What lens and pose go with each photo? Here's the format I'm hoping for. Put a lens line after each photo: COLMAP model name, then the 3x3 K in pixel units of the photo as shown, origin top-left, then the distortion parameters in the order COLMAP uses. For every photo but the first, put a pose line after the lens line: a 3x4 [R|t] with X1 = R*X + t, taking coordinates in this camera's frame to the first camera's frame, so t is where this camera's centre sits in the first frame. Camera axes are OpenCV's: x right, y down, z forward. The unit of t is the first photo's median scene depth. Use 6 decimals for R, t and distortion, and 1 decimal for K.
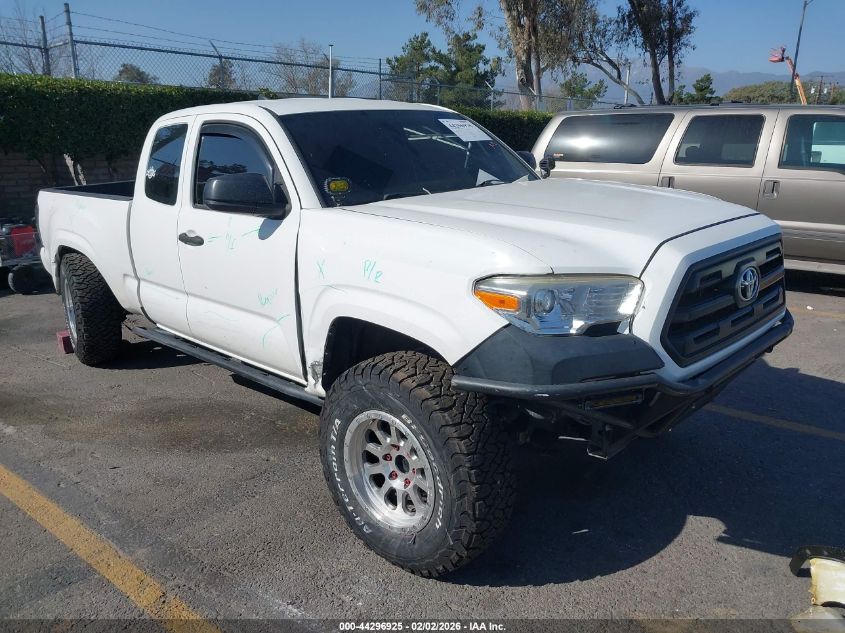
lens RADIAL K [[662.3, 0, 422.5], [0, 662.3, 316.5], [0, 0, 1]] dist [-0.010561, -0.005572]
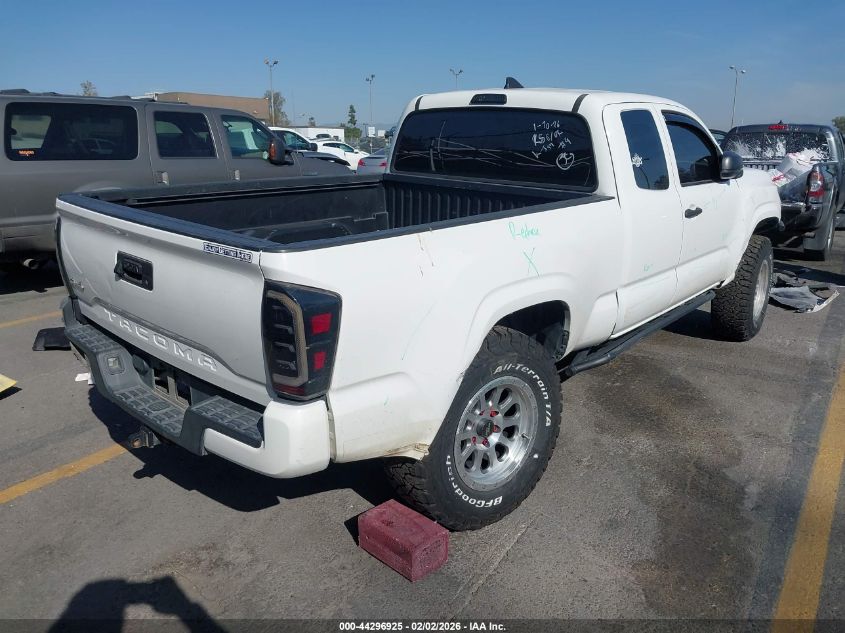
lens RADIAL K [[662.3, 0, 422.5], [0, 662.3, 316.5], [0, 0, 1]] dist [-0.010561, -0.005572]
pose [[-0.053734, -0.257217, 0.964859, -1.438201], [0.257959, 0.929880, 0.262258, -0.360685], [-0.964660, 0.262986, 0.016386, 1.433759]]
